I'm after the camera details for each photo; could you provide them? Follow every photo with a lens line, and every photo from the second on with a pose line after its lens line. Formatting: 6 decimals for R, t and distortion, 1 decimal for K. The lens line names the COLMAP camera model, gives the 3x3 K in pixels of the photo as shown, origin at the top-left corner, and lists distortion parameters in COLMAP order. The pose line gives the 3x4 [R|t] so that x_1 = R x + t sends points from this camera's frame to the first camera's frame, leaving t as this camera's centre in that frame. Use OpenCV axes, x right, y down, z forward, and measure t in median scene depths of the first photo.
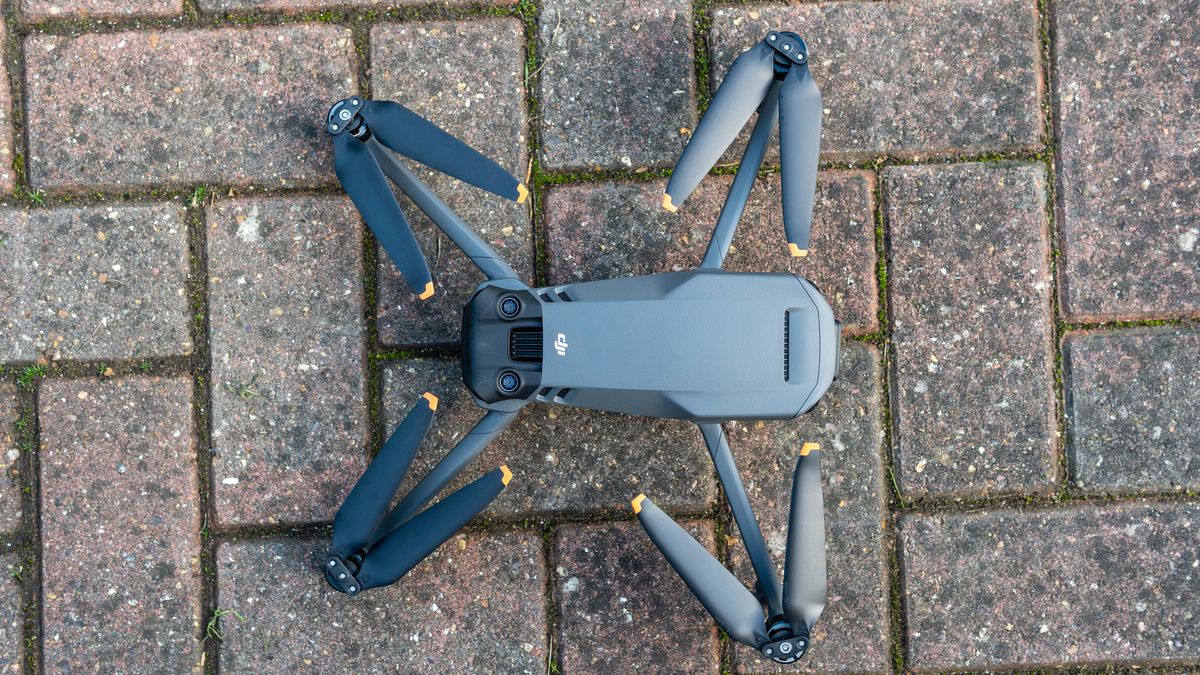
lens RADIAL K [[1712.9, 0, 600.0], [0, 1712.9, 337.5], [0, 0, 1]] dist [0.108182, 0.731061]
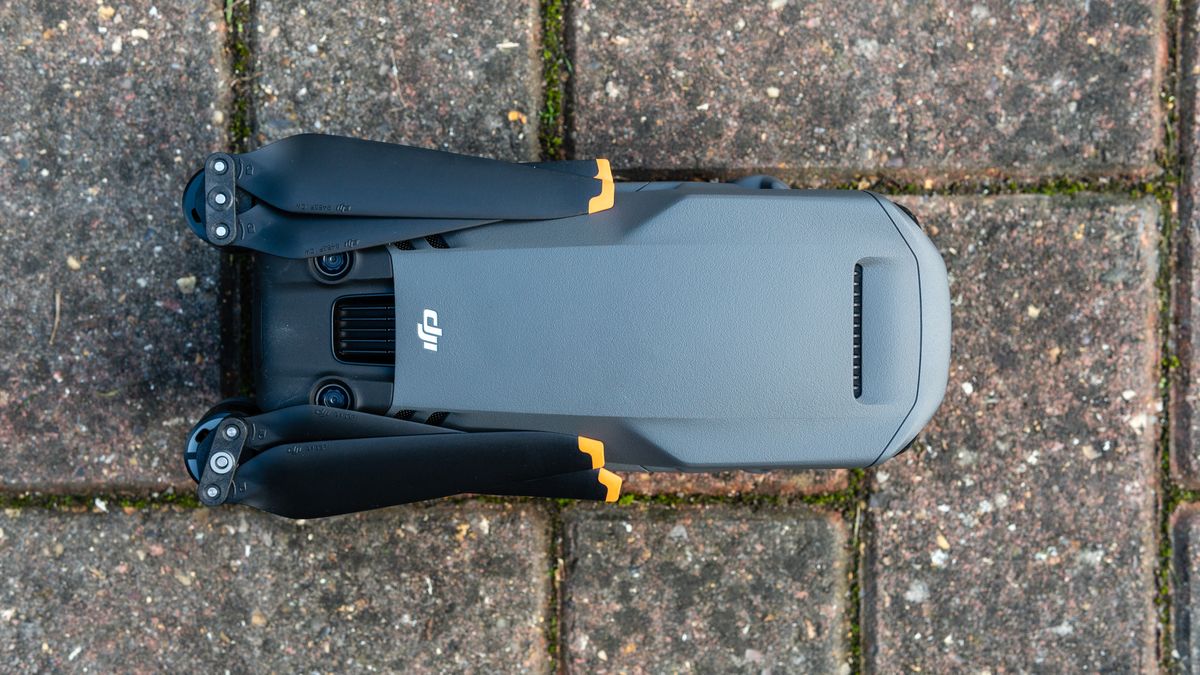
lens RADIAL K [[1712.9, 0, 600.0], [0, 1712.9, 337.5], [0, 0, 1]] dist [0.108182, 0.731061]
pose [[0.999128, 0.039349, 0.013964, 0.071473], [-0.040195, 0.996969, 0.066617, -0.087266], [-0.011300, -0.067121, 0.997681, 0.442154]]
